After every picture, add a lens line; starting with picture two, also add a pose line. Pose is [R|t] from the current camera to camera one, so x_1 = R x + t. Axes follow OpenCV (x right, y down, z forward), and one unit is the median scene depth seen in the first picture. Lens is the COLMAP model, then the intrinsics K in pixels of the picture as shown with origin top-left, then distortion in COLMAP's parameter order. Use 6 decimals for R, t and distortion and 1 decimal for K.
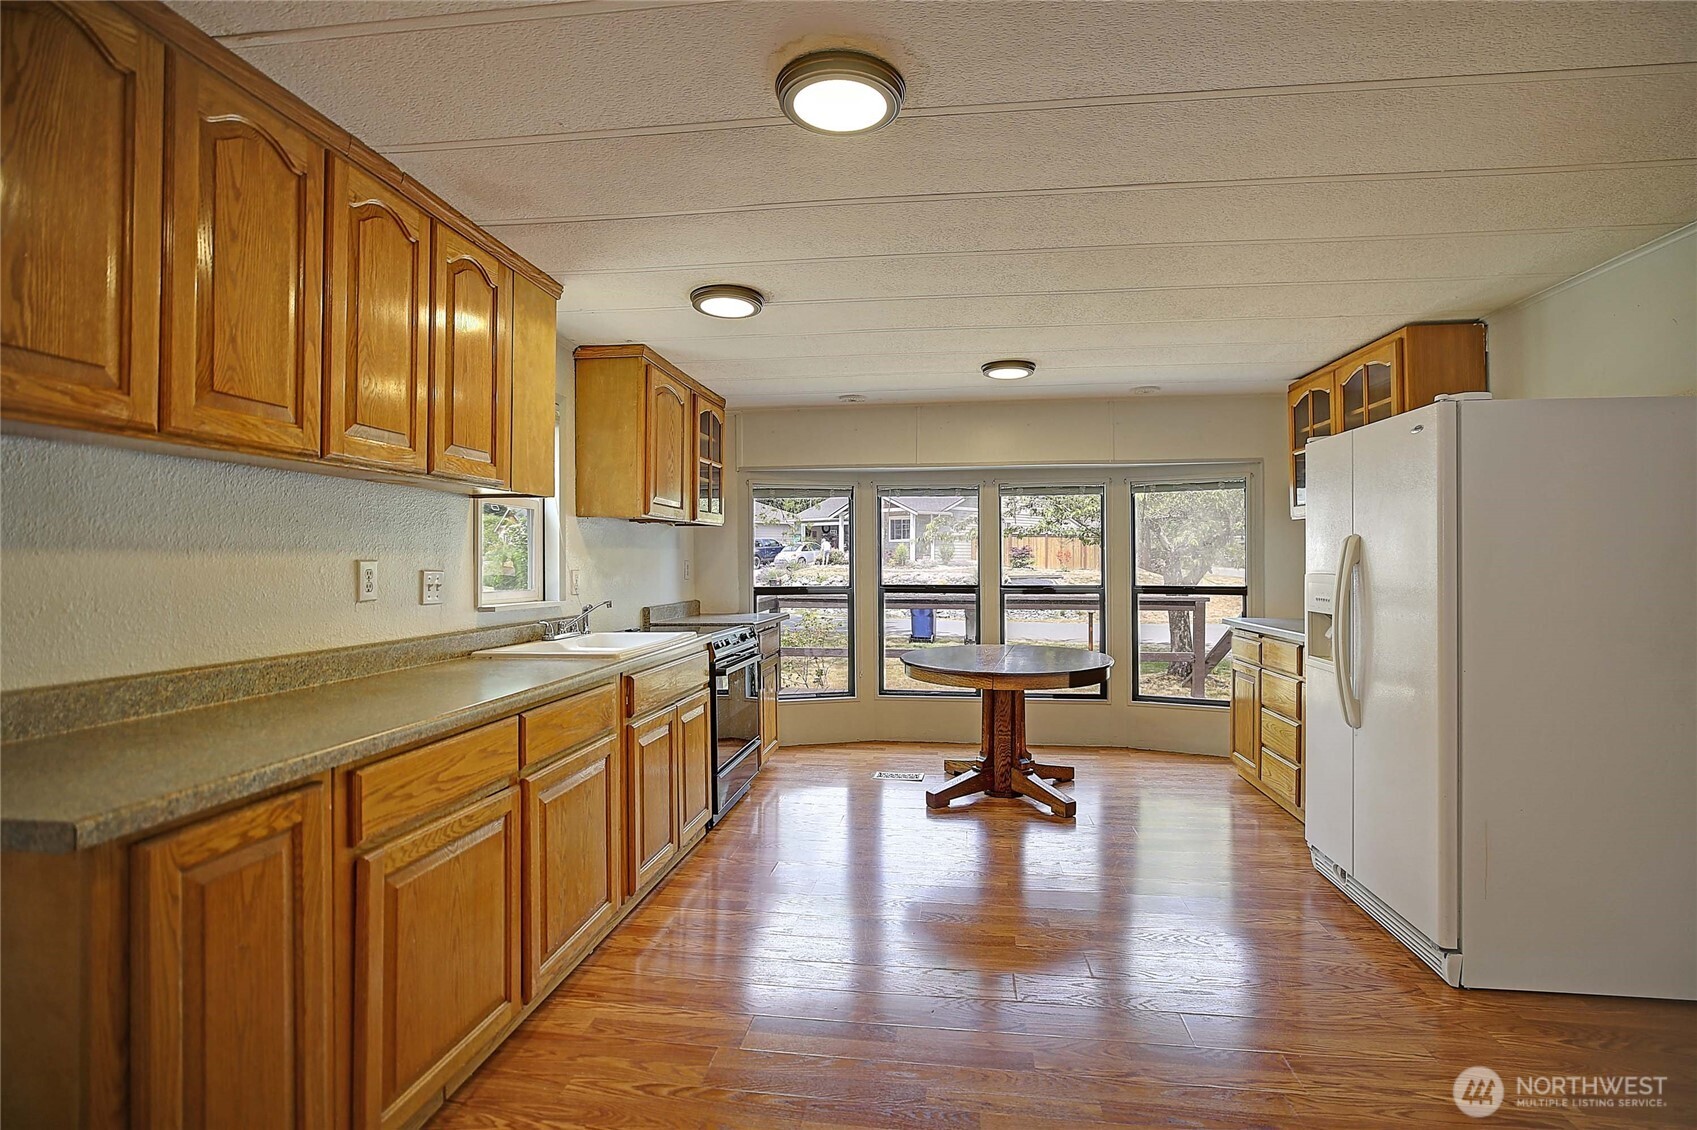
lens RADIAL K [[775.7, 0, 852.7], [0, 775.7, 551.7], [0, 0, 1]] dist [-0.022405, 0.000890]
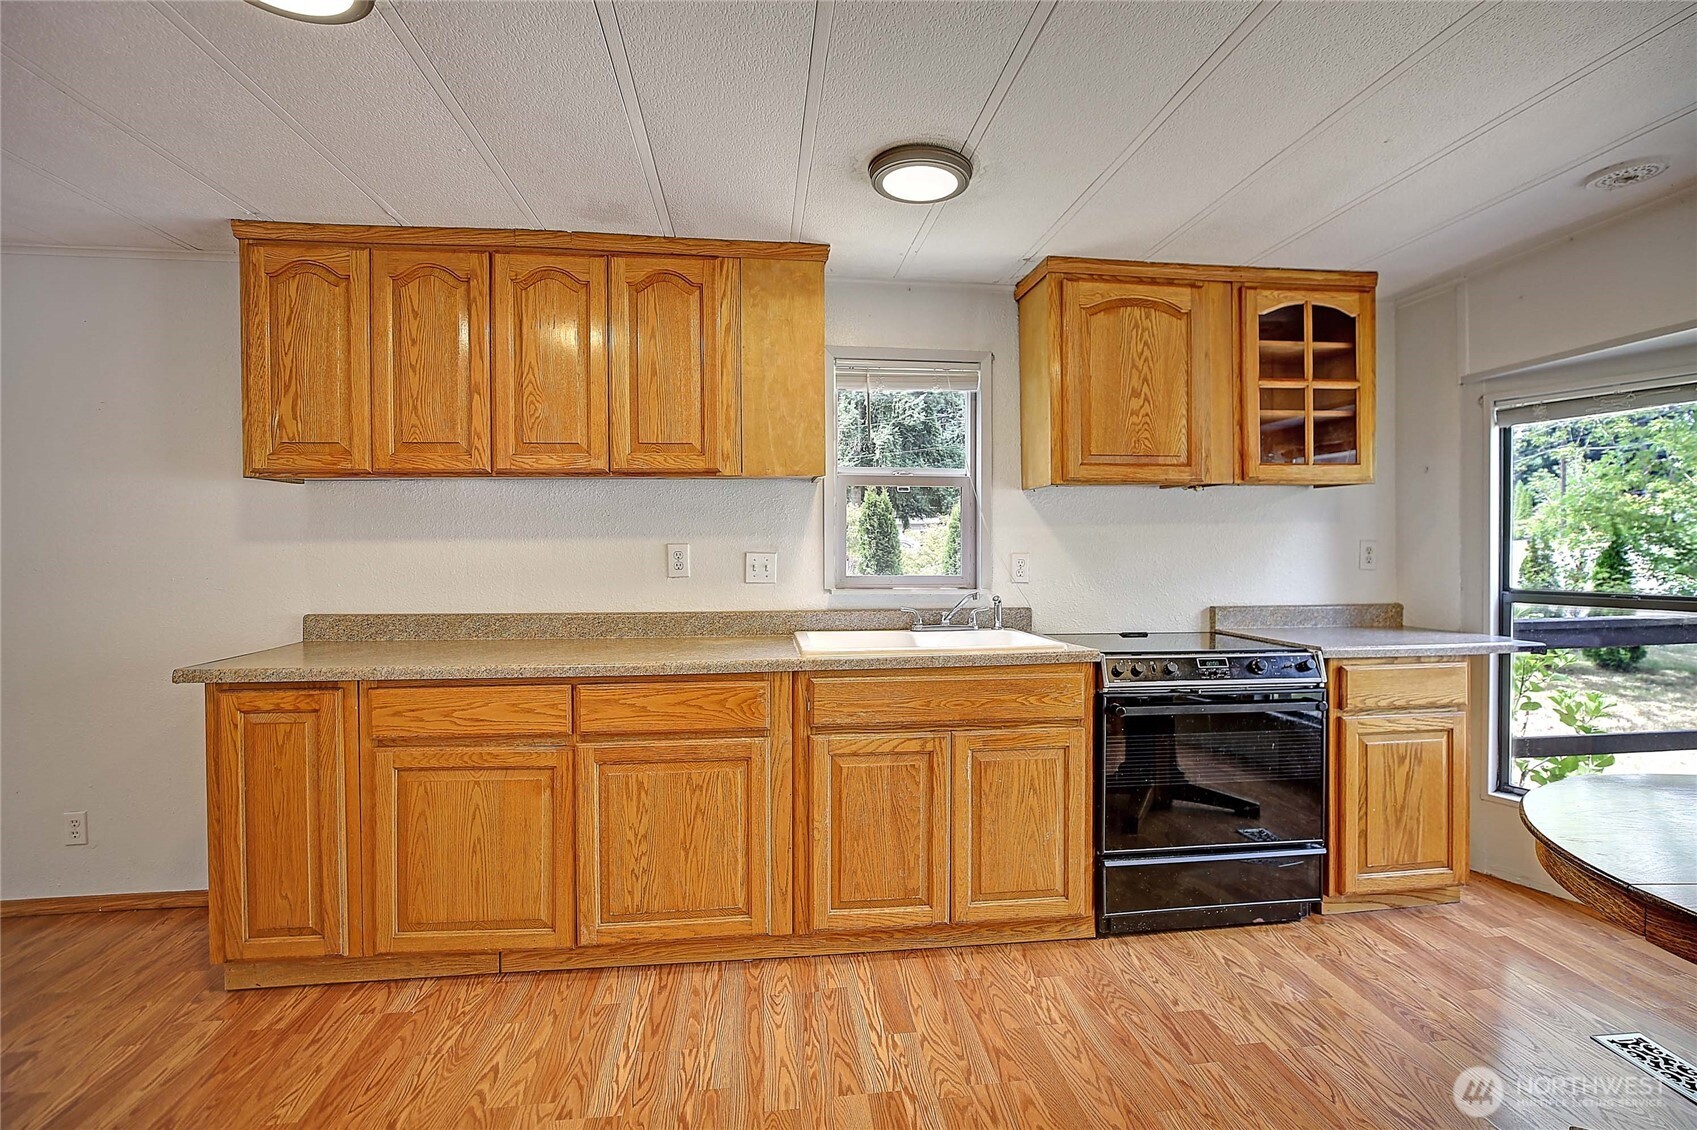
lens RADIAL K [[775.7, 0, 852.7], [0, 775.7, 551.7], [0, 0, 1]] dist [-0.022405, 0.000890]
pose [[0.250542, 0.016491, -0.967965, 0.657996], [0.015397, 0.999661, 0.021016, 0.002081], [0.967983, -0.020169, 0.250203, 0.991226]]
